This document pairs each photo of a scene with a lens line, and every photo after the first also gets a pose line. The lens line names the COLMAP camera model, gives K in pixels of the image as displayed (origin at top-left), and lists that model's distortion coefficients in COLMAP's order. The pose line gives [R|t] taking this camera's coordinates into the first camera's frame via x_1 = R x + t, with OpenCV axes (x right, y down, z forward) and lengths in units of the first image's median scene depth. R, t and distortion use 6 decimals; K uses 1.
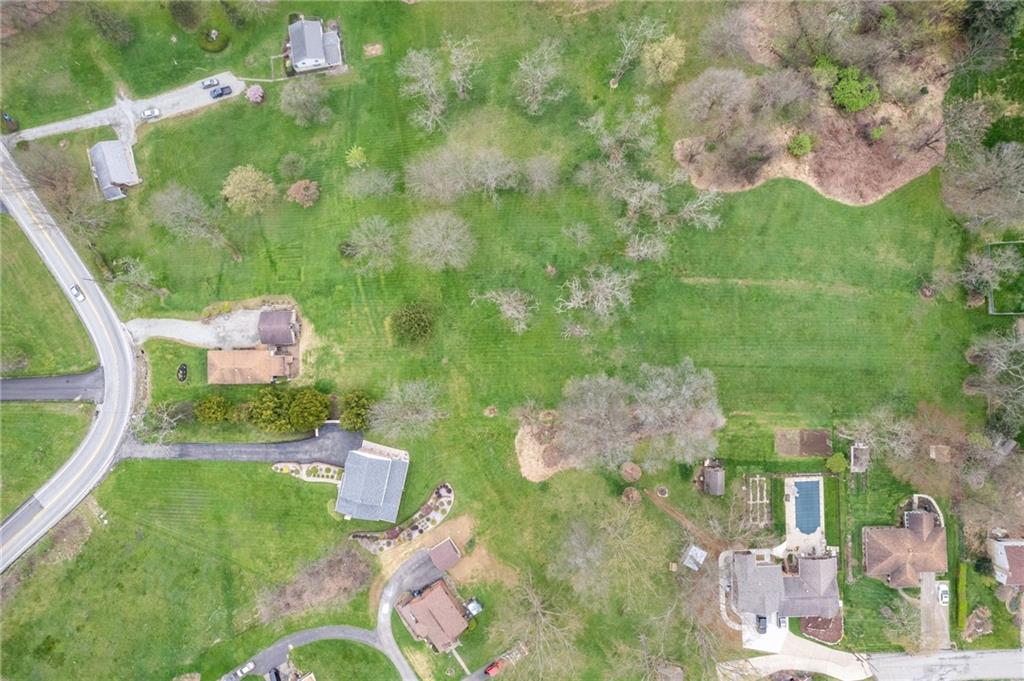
lens RADIAL K [[648.3, 0, 512.0], [0, 648.3, 340.5], [0, 0, 1]] dist [-0.073264, 0.069801]
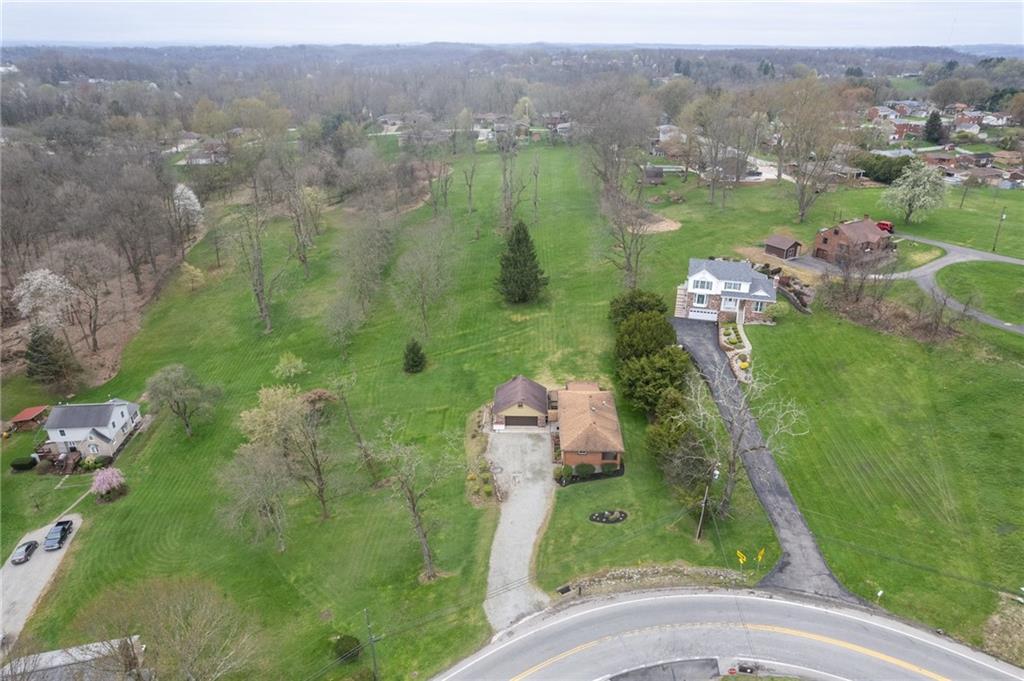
lens RADIAL K [[648.3, 0, 512.0], [0, 648.3, 340.5], [0, 0, 1]] dist [-0.073264, 0.069801]
pose [[0.046638, -0.403428, 0.913822, -0.909659], [0.998912, 0.018754, -0.042701, -0.002815], [0.000089, 0.914819, 0.403863, 0.696756]]
